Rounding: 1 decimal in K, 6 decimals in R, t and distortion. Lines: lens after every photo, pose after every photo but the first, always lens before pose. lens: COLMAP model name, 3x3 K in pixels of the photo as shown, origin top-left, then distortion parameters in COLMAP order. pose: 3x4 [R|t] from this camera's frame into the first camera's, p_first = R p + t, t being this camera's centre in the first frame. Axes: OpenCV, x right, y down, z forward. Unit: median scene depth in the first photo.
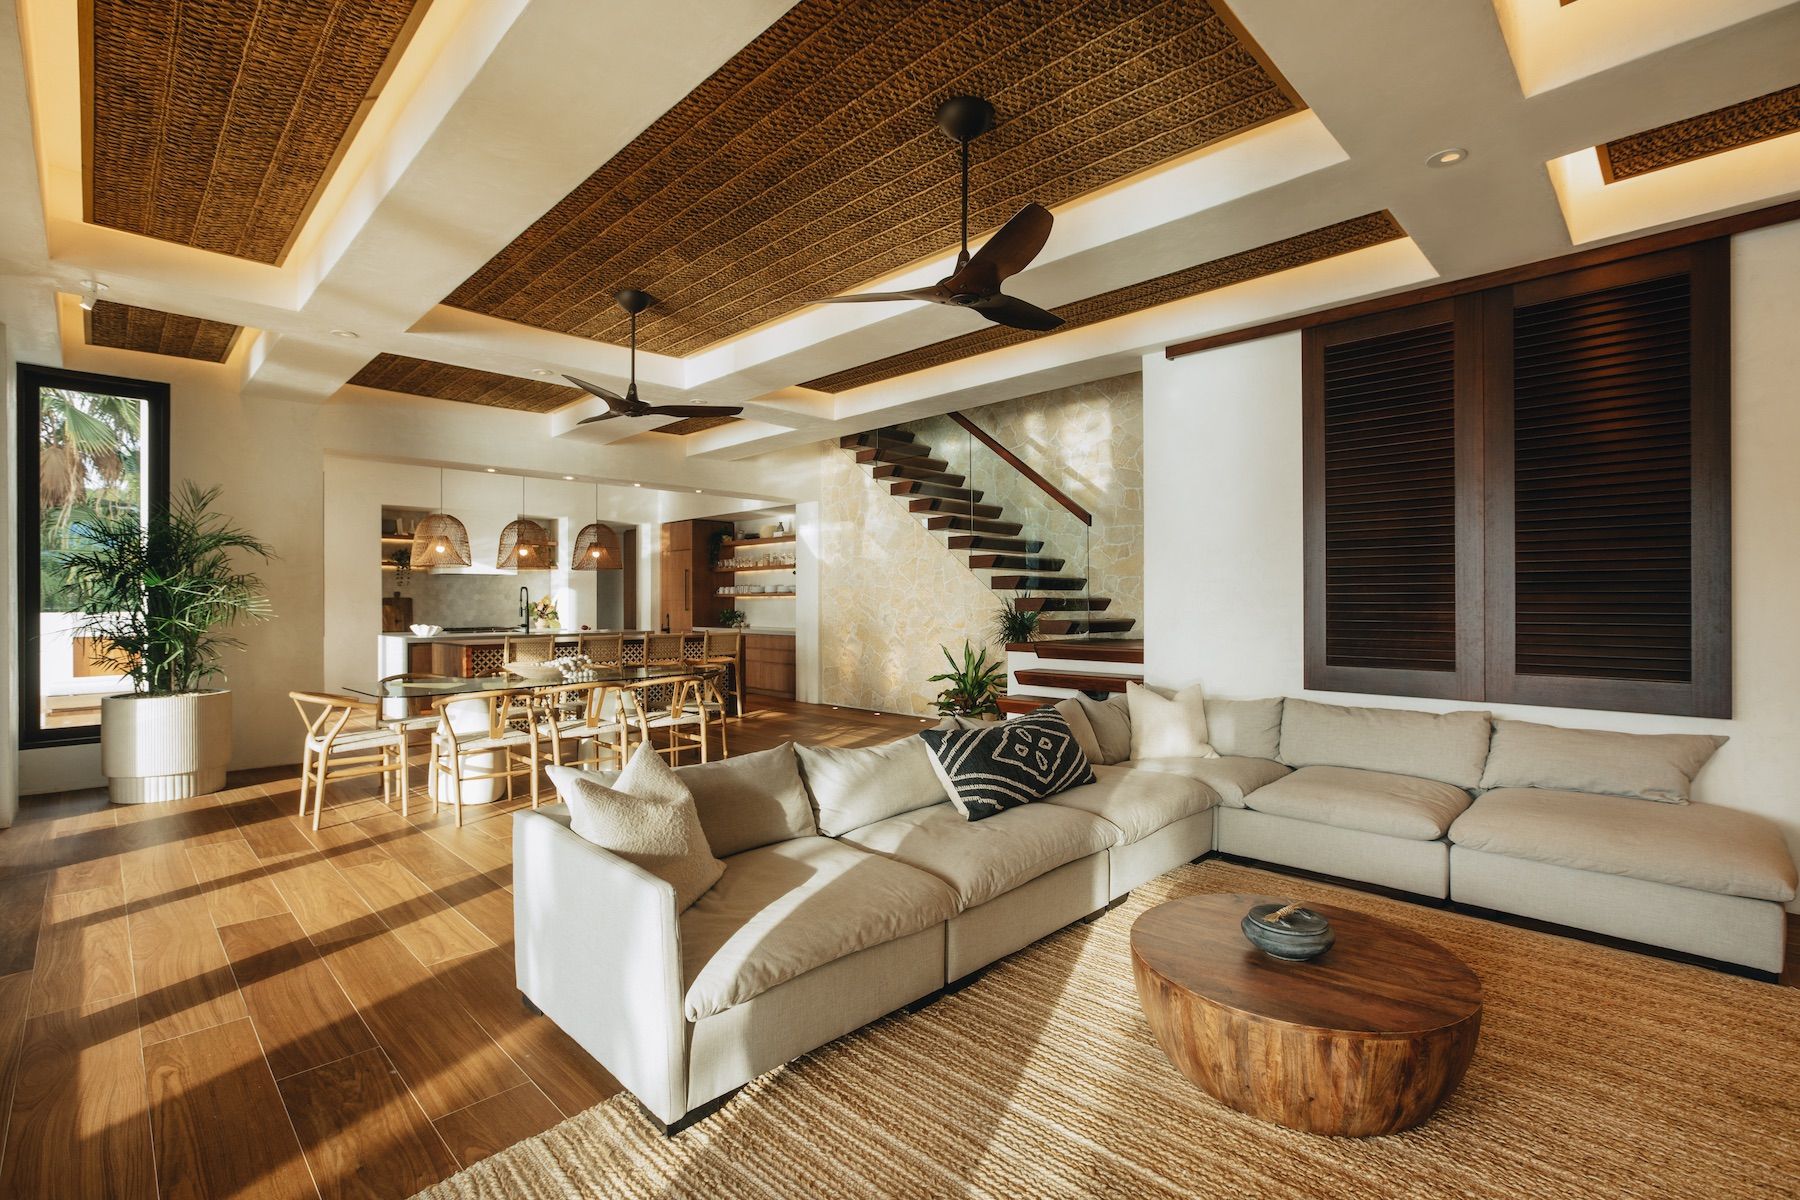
lens RADIAL K [[814.9, 0, 900.0], [0, 814.9, 600.0], [0, 0, 1]] dist [-0.022415, 0.000322]
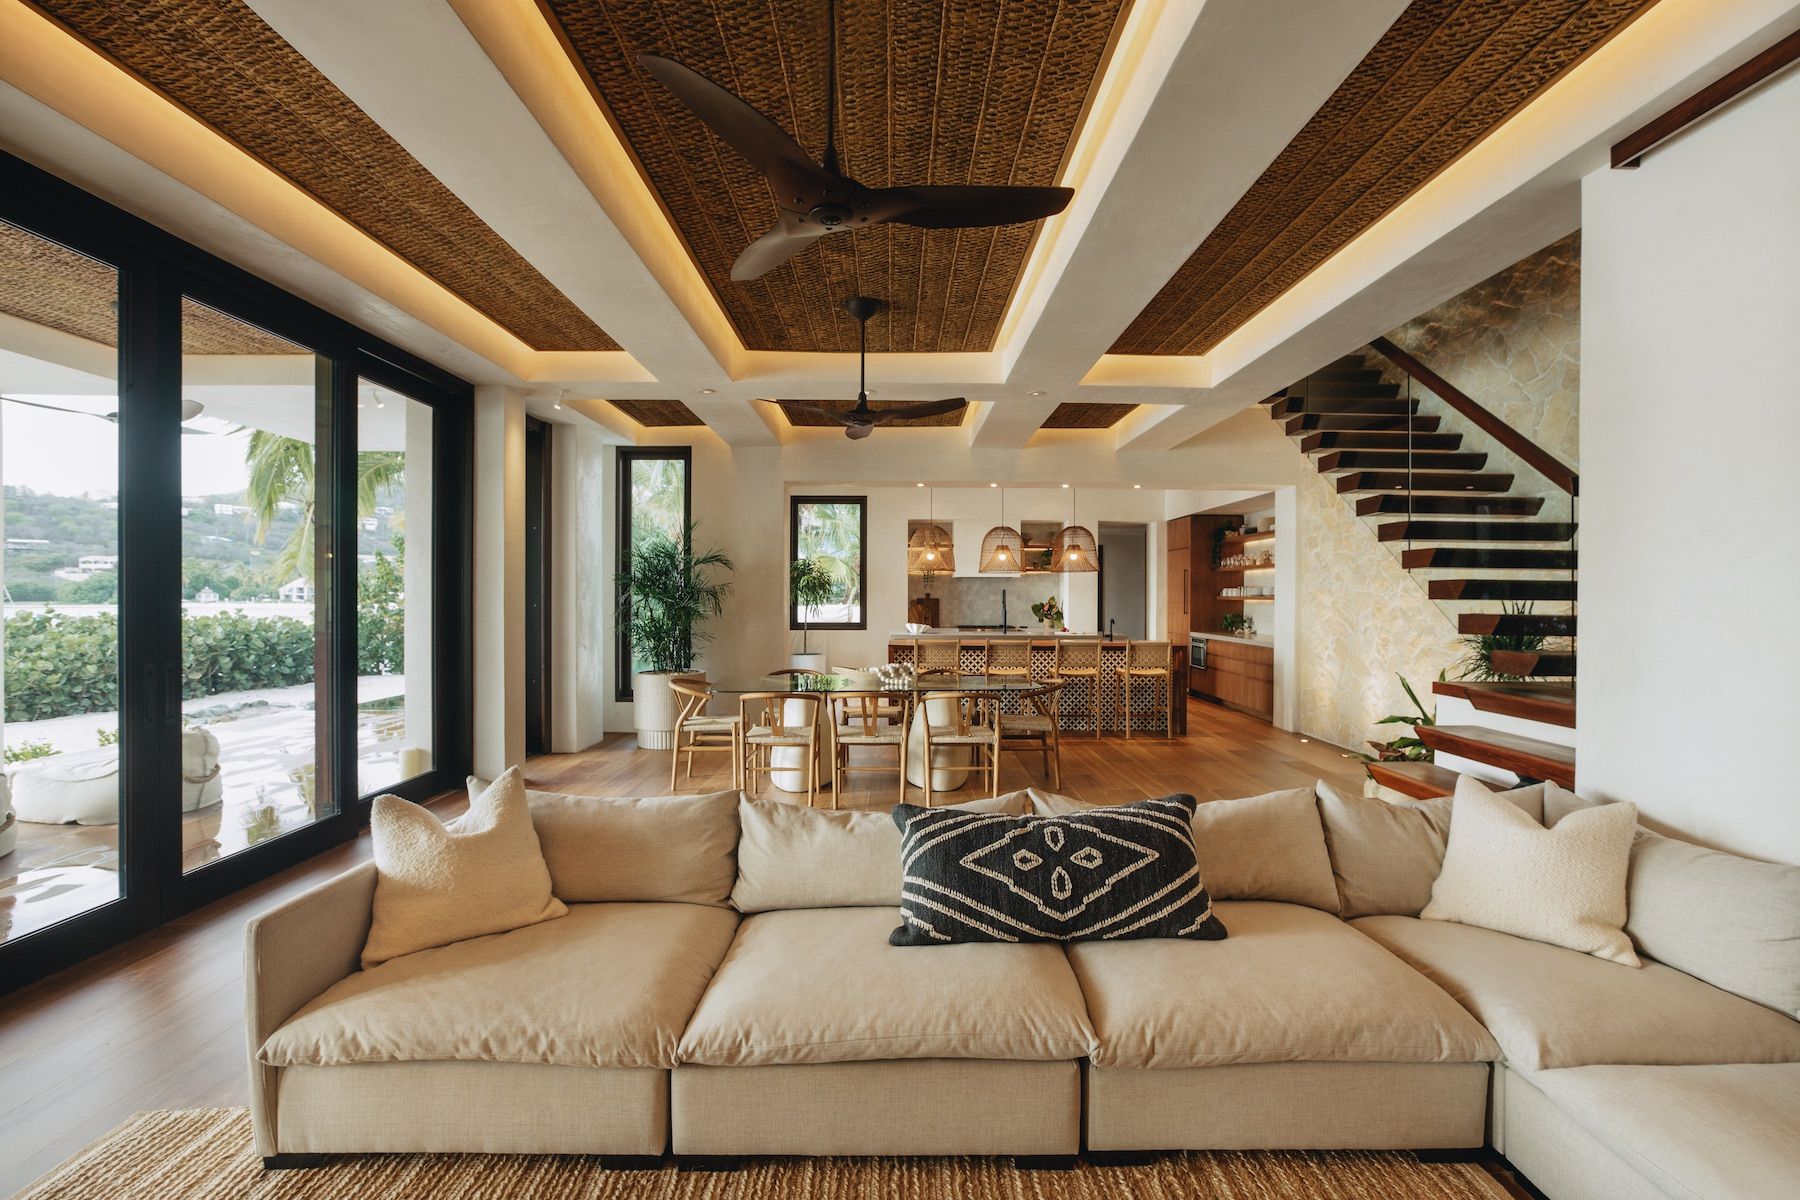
lens RADIAL K [[793.8, 0, 900.0], [0, 793.8, 600.0], [0, 0, 1]] dist [-0.012839, 0.000155]
pose [[0.712457, 0.008235, -0.701668, 0.226526], [-0.003705, 0.999961, 0.007974, -0.014262], [0.701706, -0.003081, 0.712460, 0.199358]]
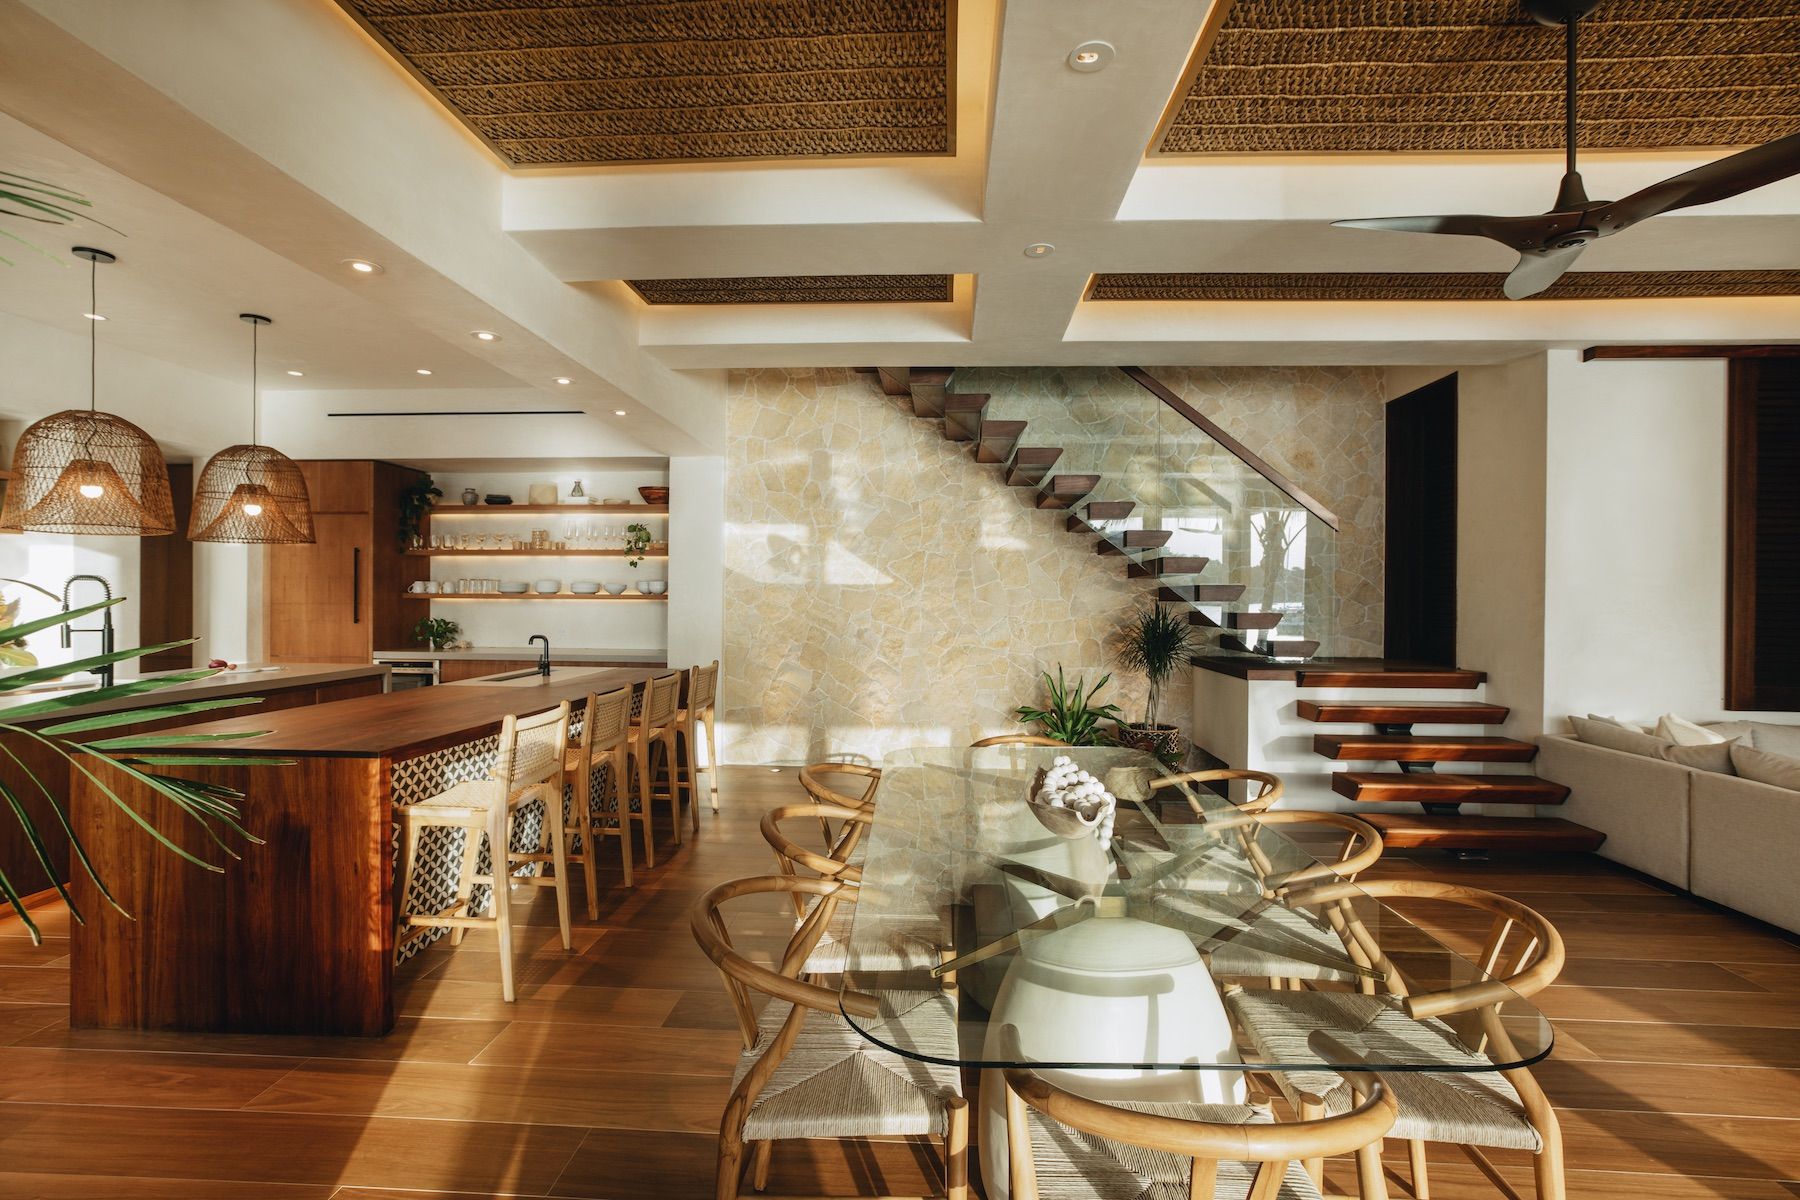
lens RADIAL K [[788.2, 0, 893.1], [0, 788.2, 563.3], [0, 0, 1]] dist [-0.045192, 0.015439]
pose [[0.748665, 0.038405, 0.661835, -0.536113], [-0.008711, 0.998804, -0.048104, -0.008194], [-0.662891, 0.030249, 0.748105, 0.557550]]
